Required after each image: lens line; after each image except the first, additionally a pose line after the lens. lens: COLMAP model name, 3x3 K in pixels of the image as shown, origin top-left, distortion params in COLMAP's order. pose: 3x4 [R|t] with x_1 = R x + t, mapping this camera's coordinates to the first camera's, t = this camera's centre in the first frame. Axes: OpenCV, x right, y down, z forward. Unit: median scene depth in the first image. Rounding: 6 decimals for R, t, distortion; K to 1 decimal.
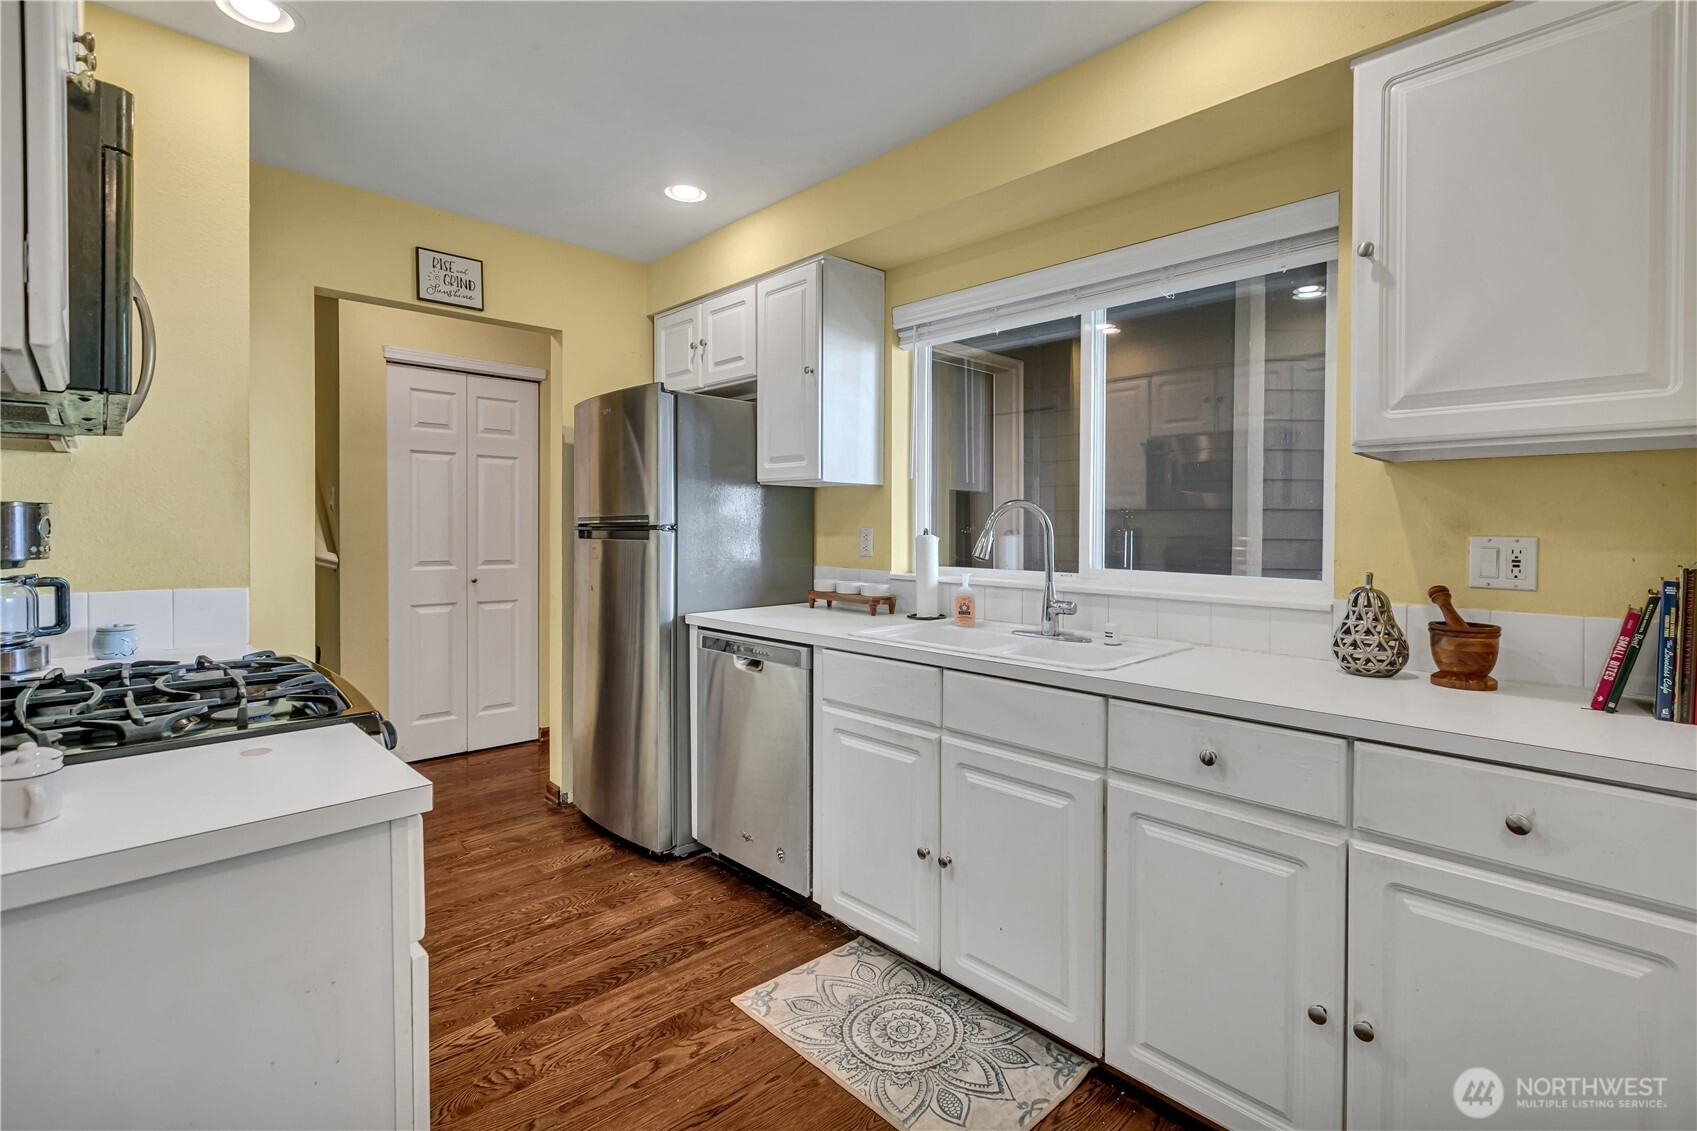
lens RADIAL K [[777.0, 0, 868.1], [0, 777.0, 535.6], [0, 0, 1]] dist [-0.001825, -0.000003]
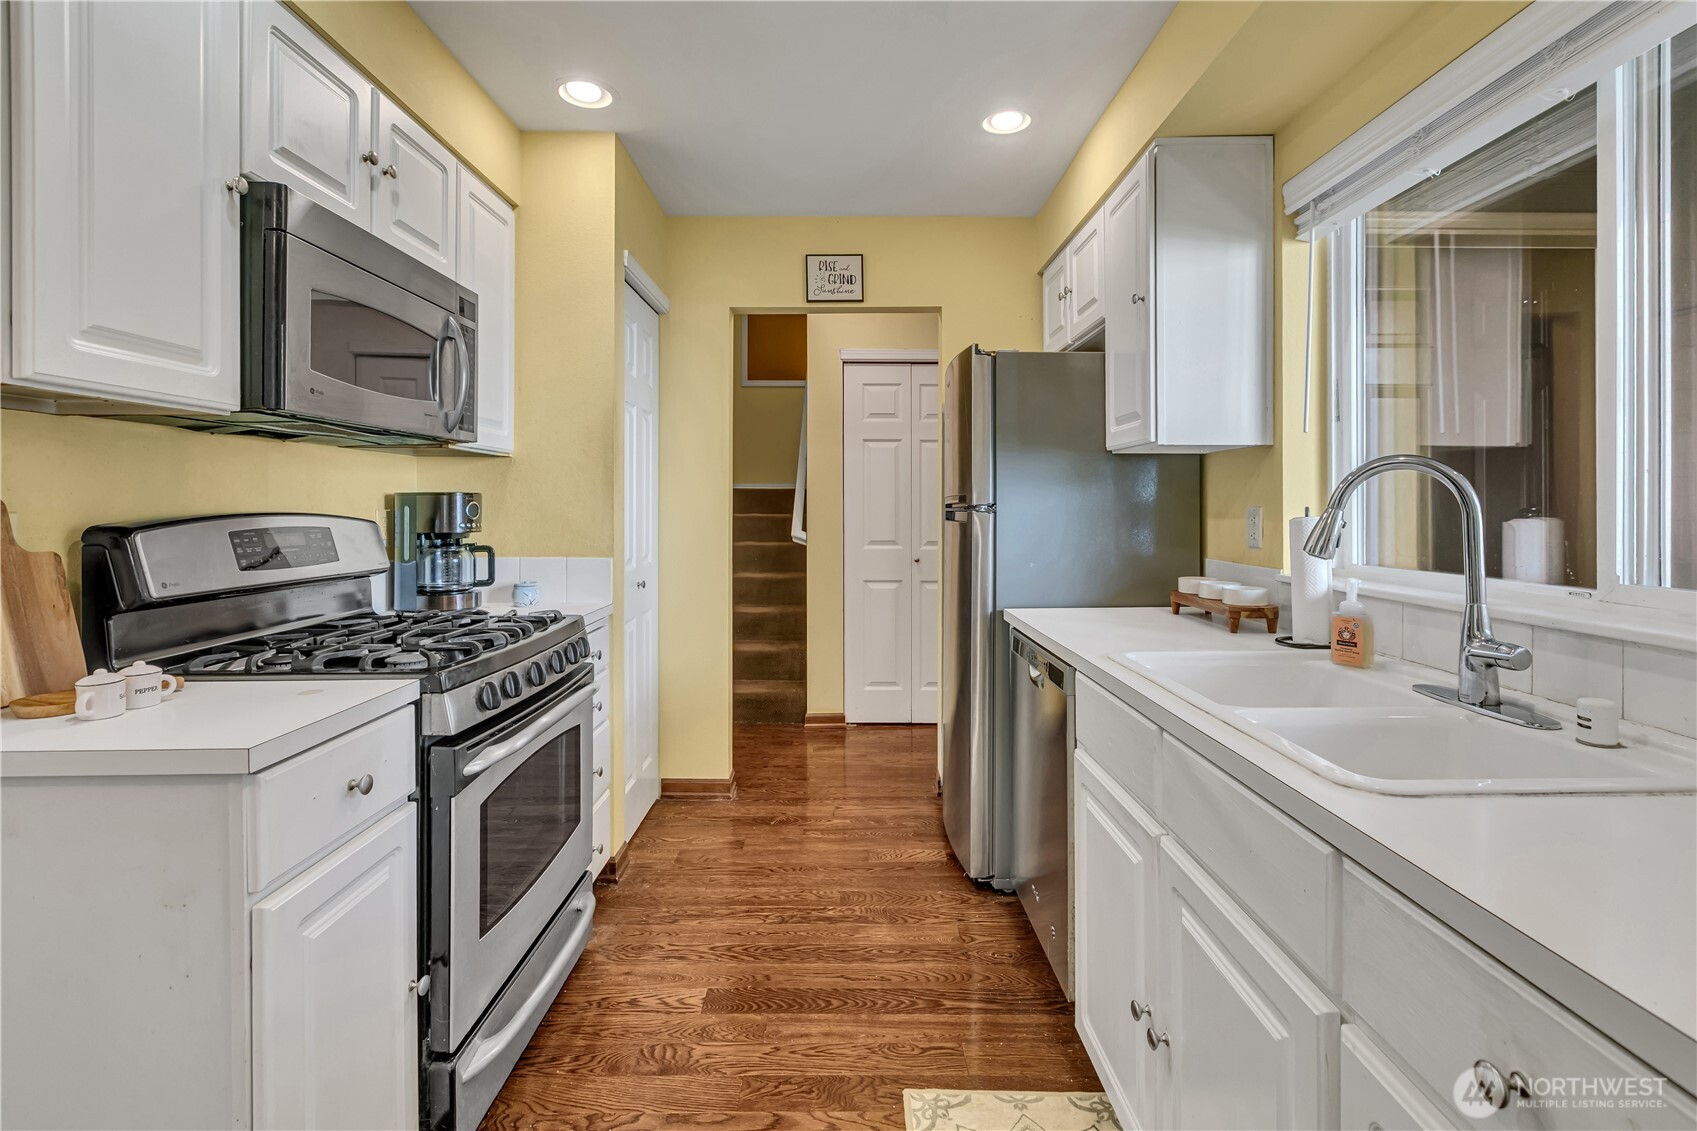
lens RADIAL K [[789.0, 0, 851.5], [0, 789.0, 506.6], [0, 0, 1]] dist [-0.000450, 0.000558]
pose [[0.719015, -0.007912, -0.694949, 0.275449], [-0.002854, 0.999893, -0.014337, 0.001542], [0.694989, 0.012292, 0.718916, 0.278552]]
